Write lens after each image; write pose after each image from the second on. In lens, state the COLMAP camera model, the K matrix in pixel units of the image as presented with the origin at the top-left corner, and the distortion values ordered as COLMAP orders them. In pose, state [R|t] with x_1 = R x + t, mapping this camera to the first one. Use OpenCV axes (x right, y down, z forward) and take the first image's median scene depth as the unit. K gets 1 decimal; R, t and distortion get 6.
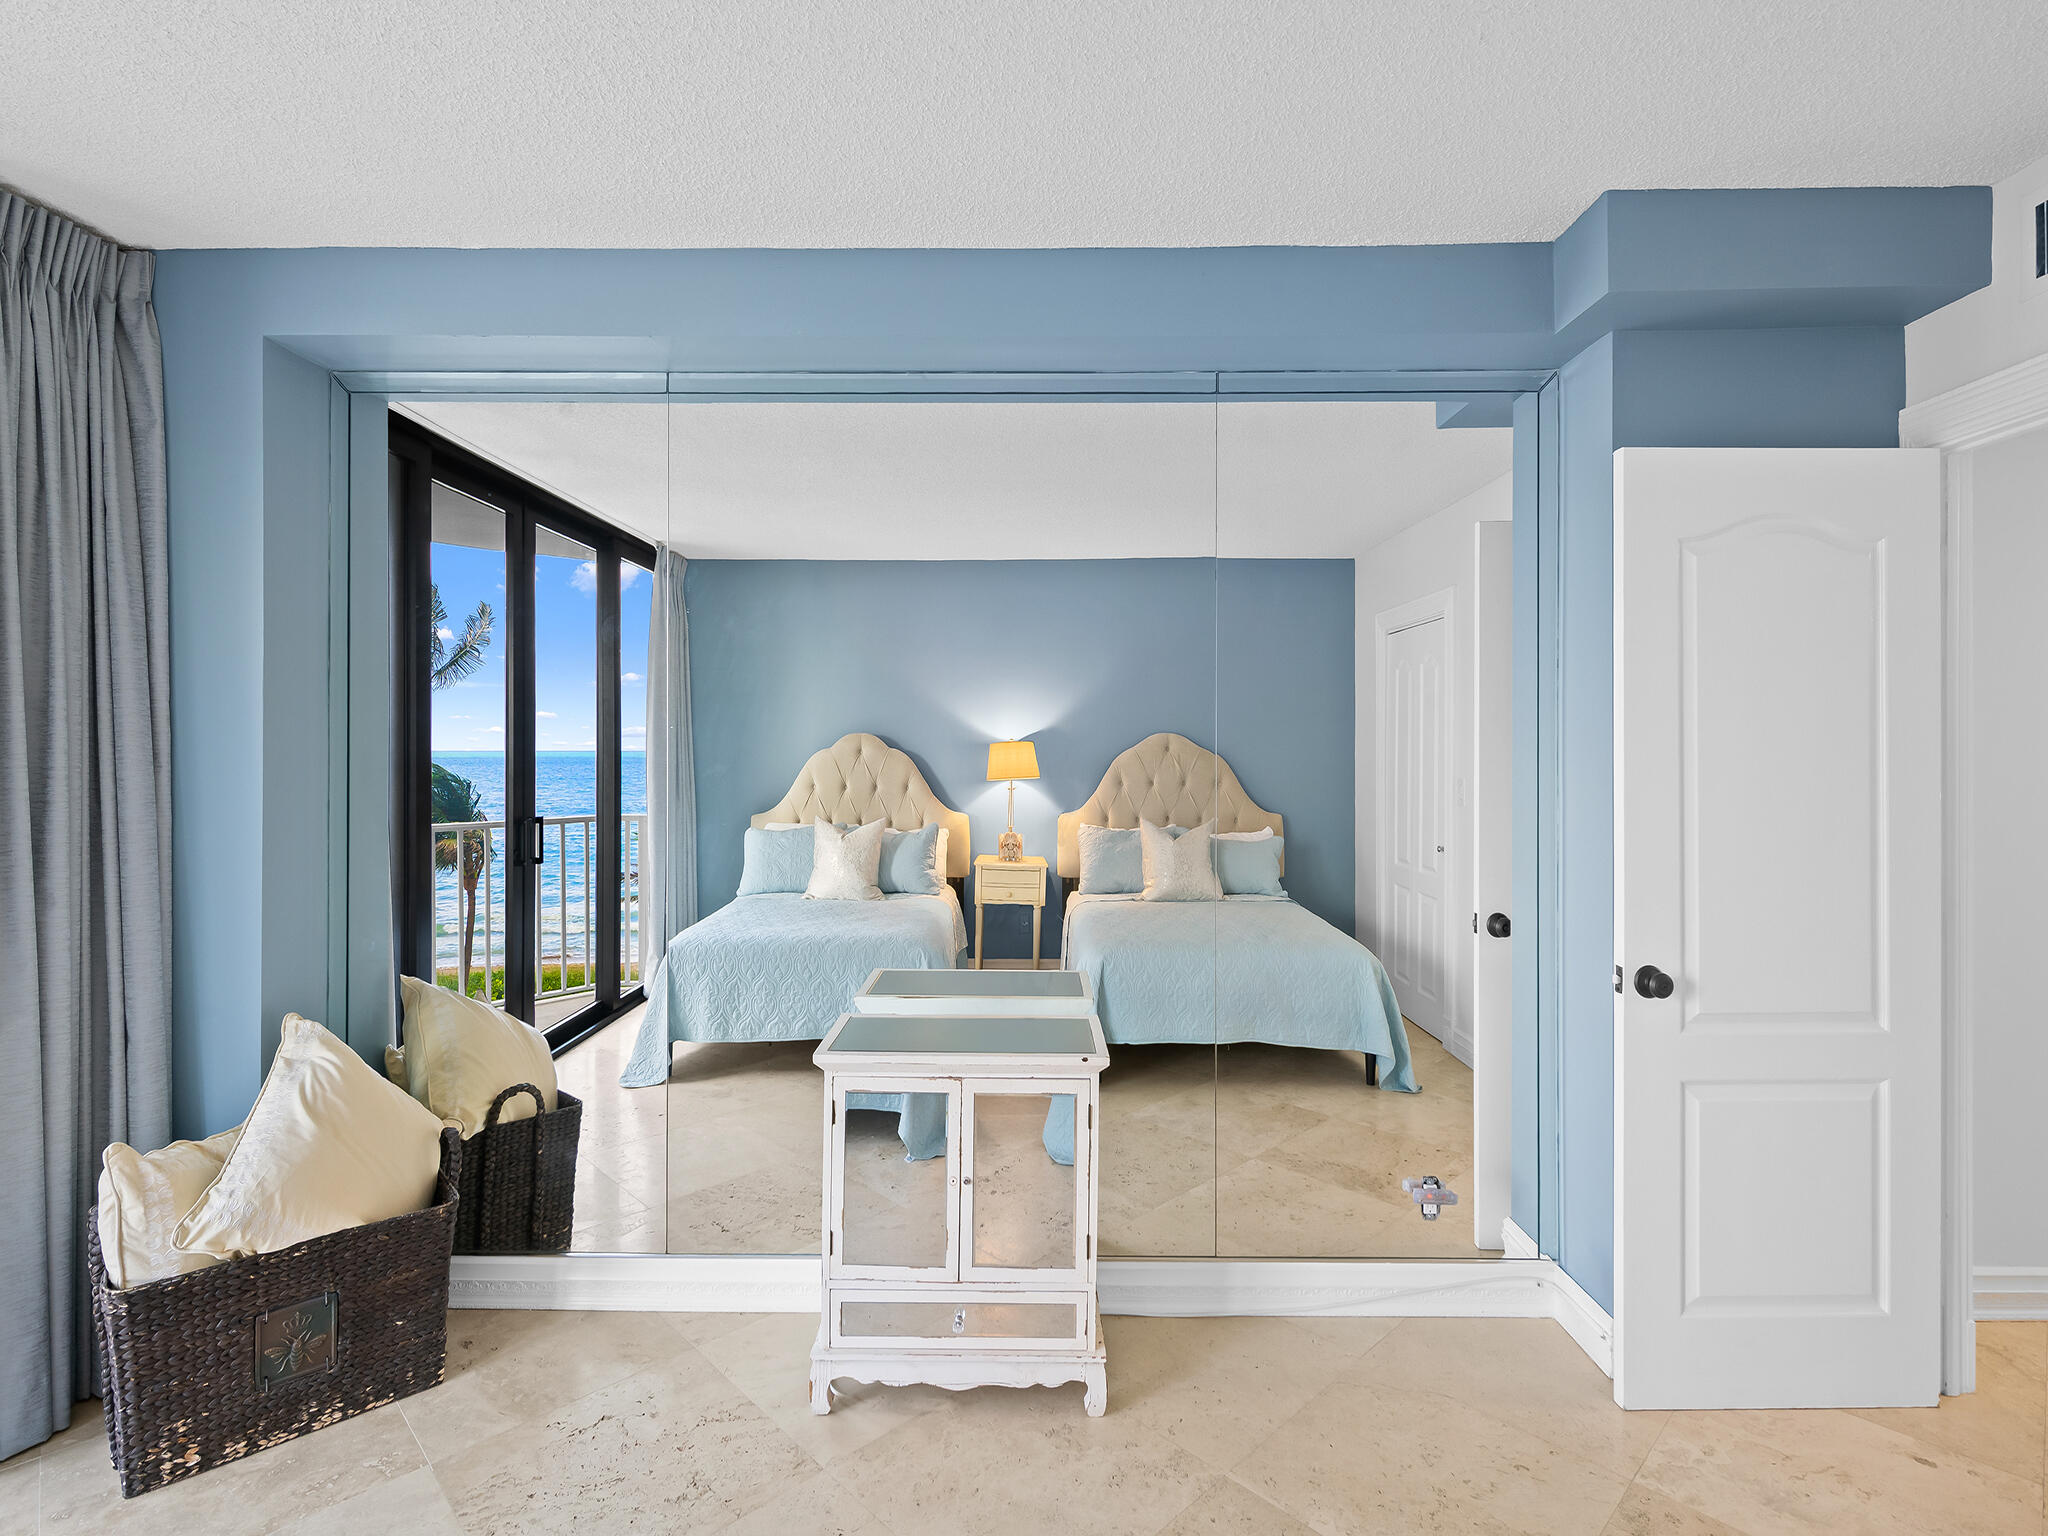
lens RADIAL K [[1013.9, 0, 1022.8], [0, 1013.9, 755.6], [0, 0, 1]] dist [0.003976, -0.002042]
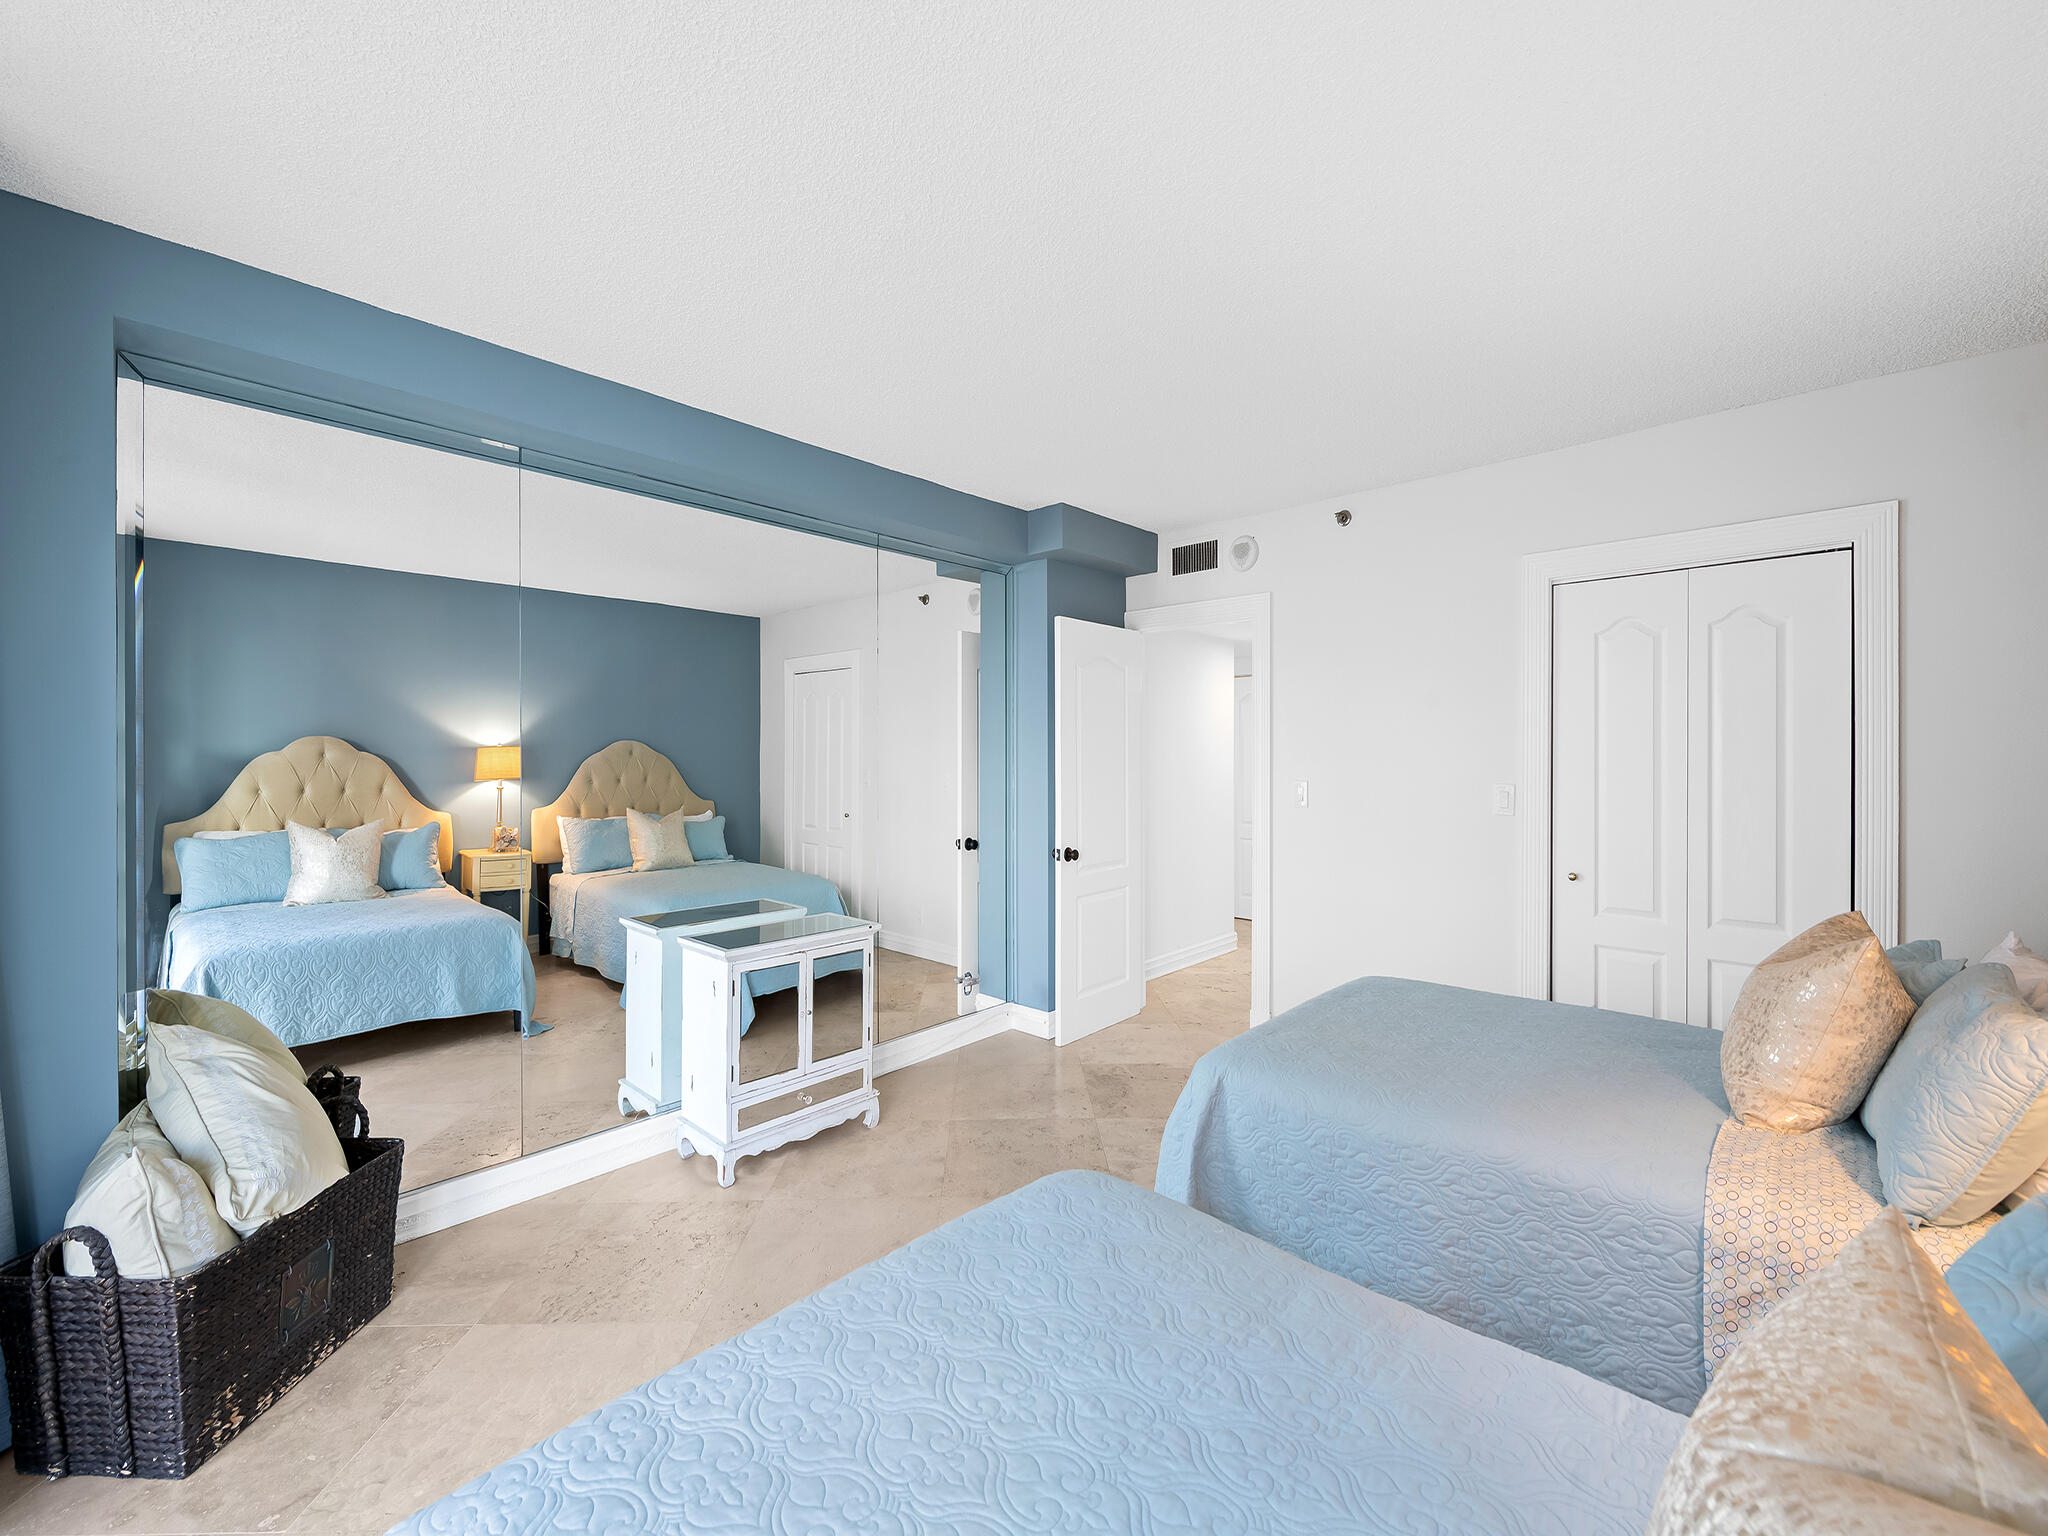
lens RADIAL K [[845.3, 0, 1028.3], [0, 845.3, 774.4], [0, 0, 1]] dist [0.005766, -0.004674]
pose [[0.663074, -0.018295, 0.748330, -0.360250], [0.005168, 0.999789, 0.019863, 0.002368], [-0.748536, -0.009303, 0.663029, -0.076394]]
